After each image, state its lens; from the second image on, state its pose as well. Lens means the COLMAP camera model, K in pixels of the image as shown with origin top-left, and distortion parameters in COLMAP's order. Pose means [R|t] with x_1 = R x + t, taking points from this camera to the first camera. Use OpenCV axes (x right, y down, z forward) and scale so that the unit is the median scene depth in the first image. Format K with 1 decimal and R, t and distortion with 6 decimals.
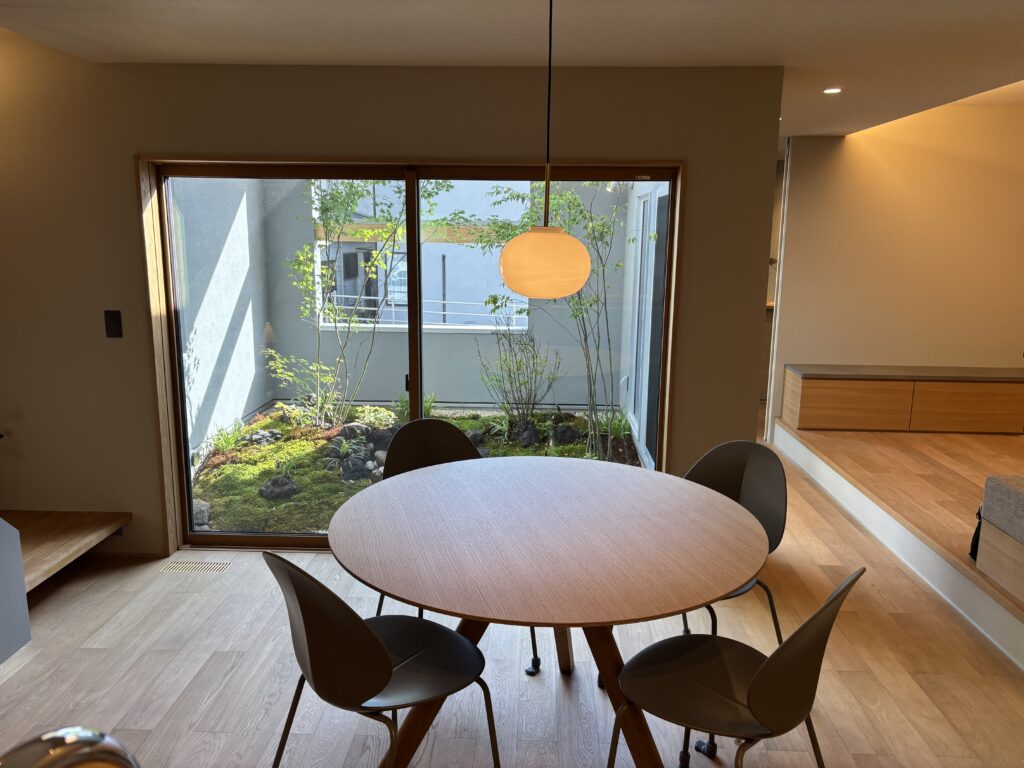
lens RADIAL K [[776.6, 0, 510.8], [0, 776.6, 386.1], [0, 0, 1]] dist [0.023630, -0.009190]
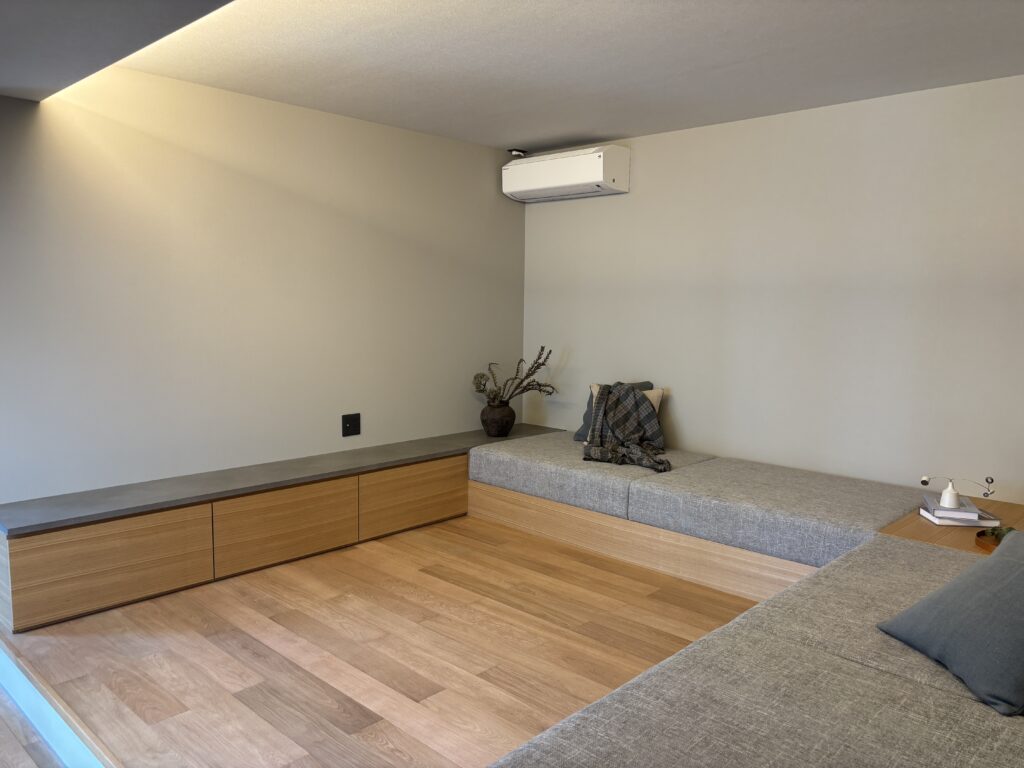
lens RADIAL K [[776.6, 0, 513.6], [0, 776.6, 387.4], [0, 0, 1]] dist [0.023630, -0.009190]
pose [[0.660513, -0.086152, 0.745856, 0.236818], [0.139602, 0.990164, -0.009256, -0.065202], [-0.737722, 0.110237, 0.666043, 0.425604]]
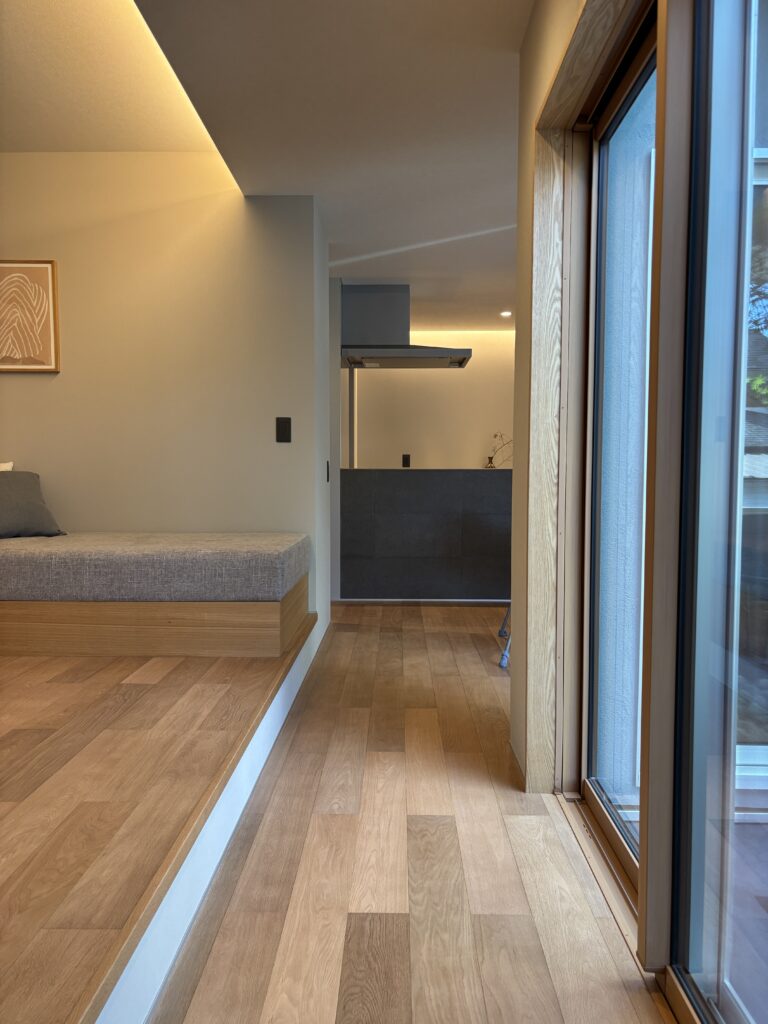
lens RADIAL K [[776.6, 0, 383.9], [0, 776.6, 513.4], [0, 0, 1]] dist [0.023630, -0.009190]
pose [[-0.999864, -0.011116, -0.012142, 0.324193], [-0.013839, 0.967026, 0.254302, -0.110454], [0.008915, 0.254436, -0.967049, 1.229782]]
